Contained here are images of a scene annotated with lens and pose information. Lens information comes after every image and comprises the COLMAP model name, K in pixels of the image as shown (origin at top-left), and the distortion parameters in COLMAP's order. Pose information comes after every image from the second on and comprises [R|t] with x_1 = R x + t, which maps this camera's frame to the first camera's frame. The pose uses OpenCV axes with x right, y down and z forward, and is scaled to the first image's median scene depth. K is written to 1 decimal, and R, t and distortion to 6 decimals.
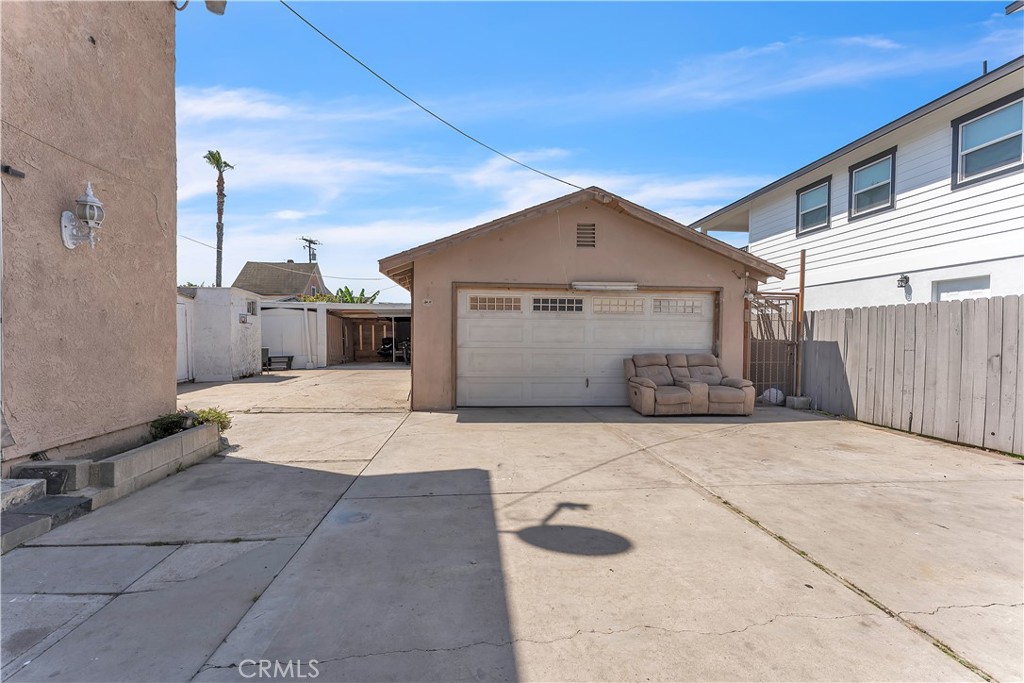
lens RADIAL K [[415.2, 0, 507.0], [0, 415.2, 344.1], [0, 0, 1]] dist [-0.002126, 0.000139]
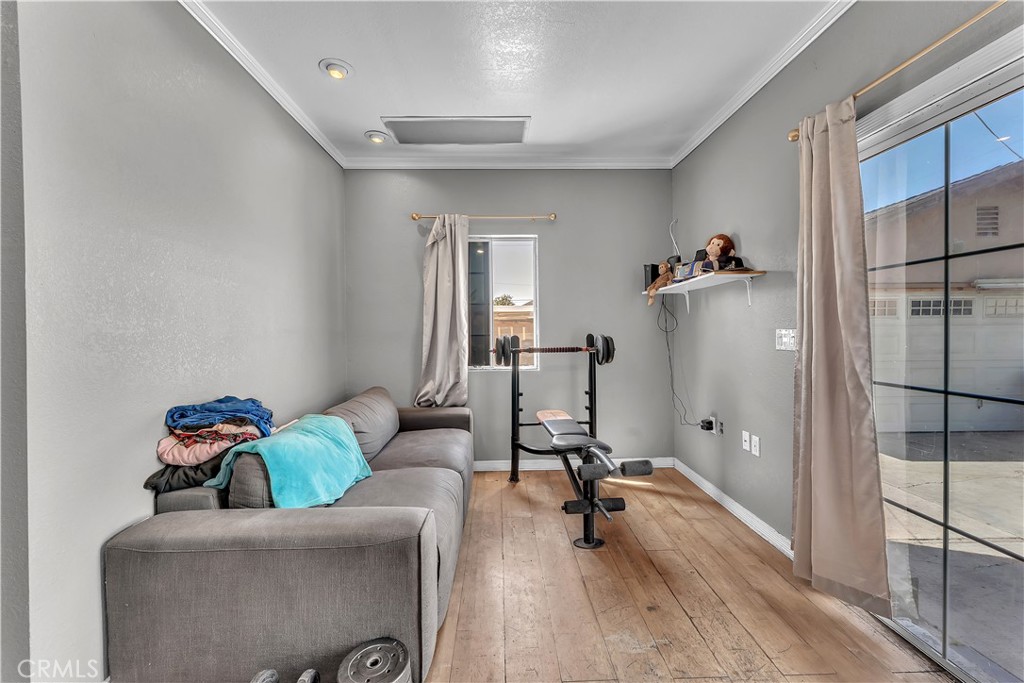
lens RADIAL K [[421.1, 0, 507.8], [0, 421.1, 332.7], [0, 0, 1]] dist [-0.001645, -0.000365]
pose [[0.996909, -0.017649, -0.076563, -0.671153], [0.016595, 0.999759, -0.014378, -0.048038], [0.076798, 0.013063, 0.996961, 0.113941]]
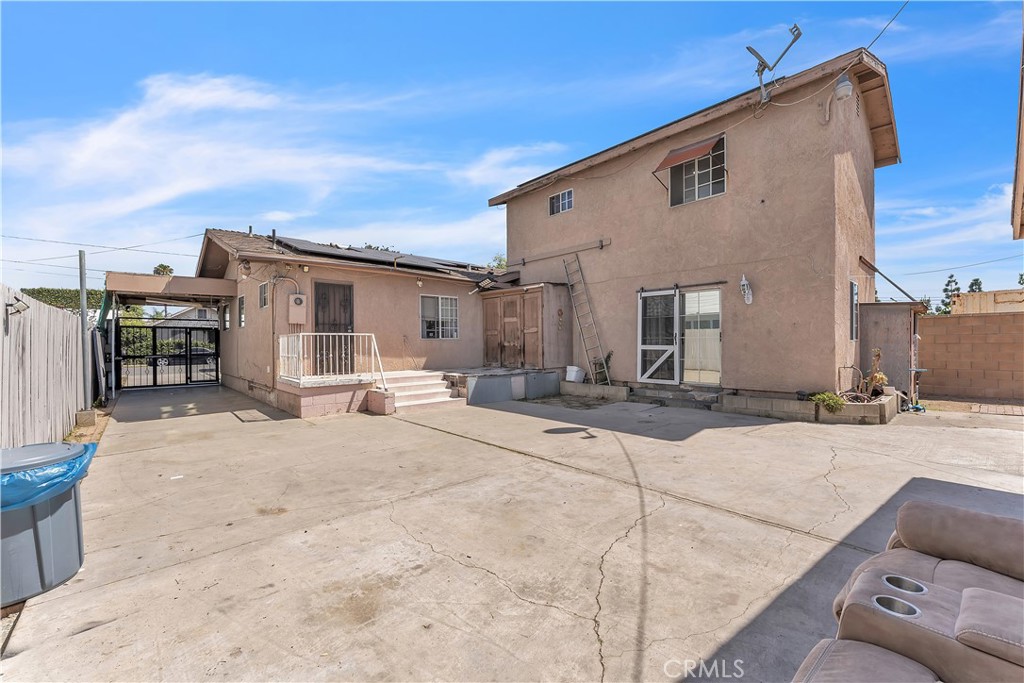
lens RADIAL K [[415.2, 0, 513.1], [0, 415.2, 344.4], [0, 0, 1]] dist [-0.002126, 0.000139]
pose [[-0.793807, 0.002480, -0.608165, 0.629690], [-0.007506, 0.999876, 0.013874, -0.014136], [0.608124, 0.015578, -0.793689, 0.937712]]
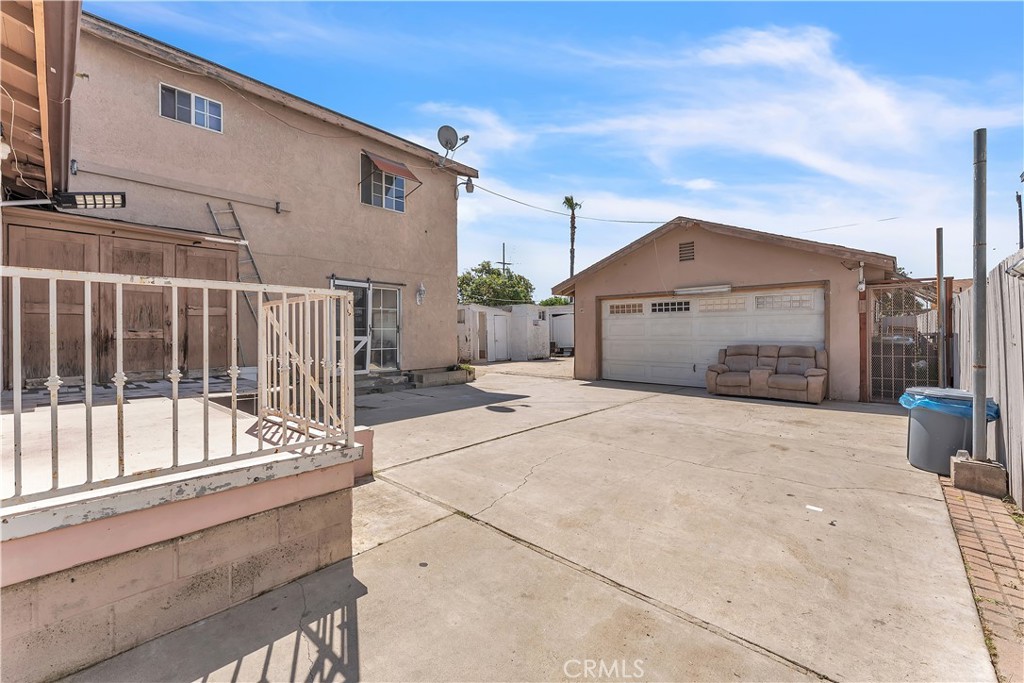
lens RADIAL K [[415.2, 0, 506.6], [0, 415.2, 334.1], [0, 0, 1]] dist [-0.002126, 0.000139]
pose [[0.675041, -0.008730, -0.737728, 0.746419], [-0.004094, 0.999870, -0.015578, 0.013165], [0.737769, 0.013537, 0.674918, -0.263310]]
